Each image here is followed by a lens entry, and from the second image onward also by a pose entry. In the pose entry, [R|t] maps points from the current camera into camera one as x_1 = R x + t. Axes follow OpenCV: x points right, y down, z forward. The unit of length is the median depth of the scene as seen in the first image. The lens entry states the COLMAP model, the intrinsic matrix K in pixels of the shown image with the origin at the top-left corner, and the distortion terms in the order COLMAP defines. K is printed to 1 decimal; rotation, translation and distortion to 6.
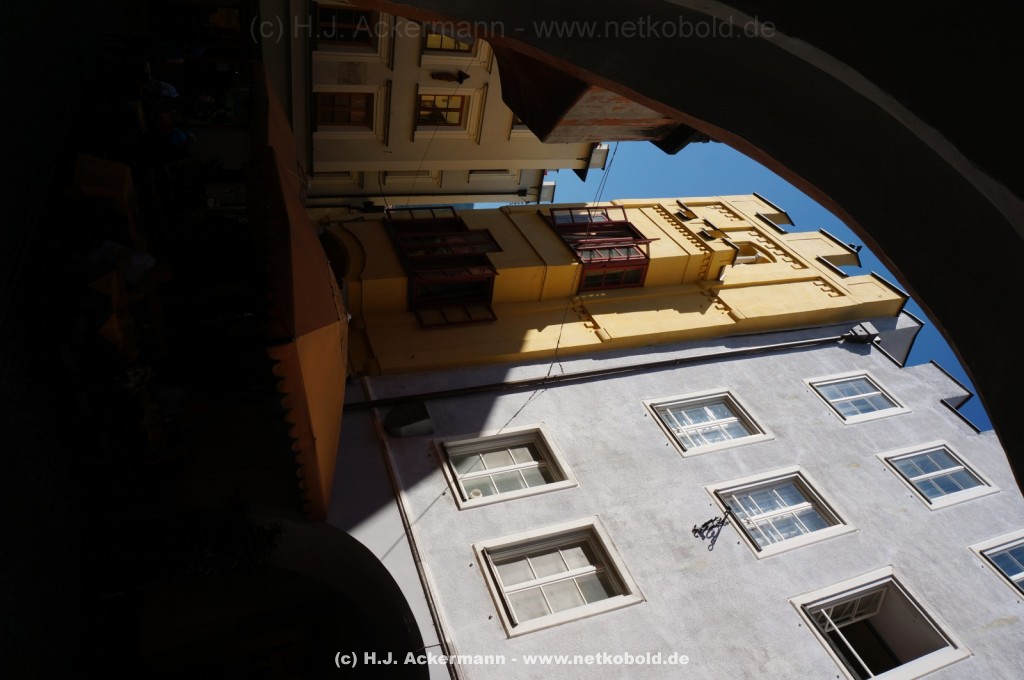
lens RADIAL K [[688.6, 0, 512.9], [0, 688.6, 343.1], [0, 0, 1]] dist [-0.031956, 0.002292]
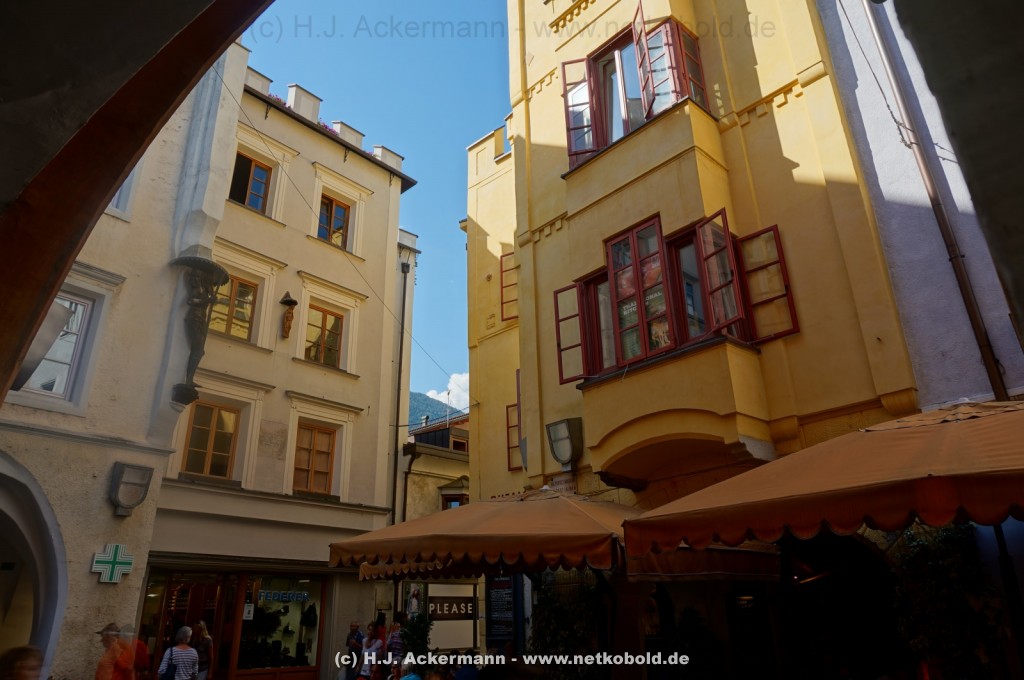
lens RADIAL K [[688.6, 0, 512.9], [0, 688.6, 343.1], [0, 0, 1]] dist [-0.031956, 0.002292]
pose [[0.119047, -0.992591, 0.024300, -0.113644], [0.989506, 0.120625, 0.079549, -0.202145], [-0.081891, 0.014575, 0.996535, 0.223569]]
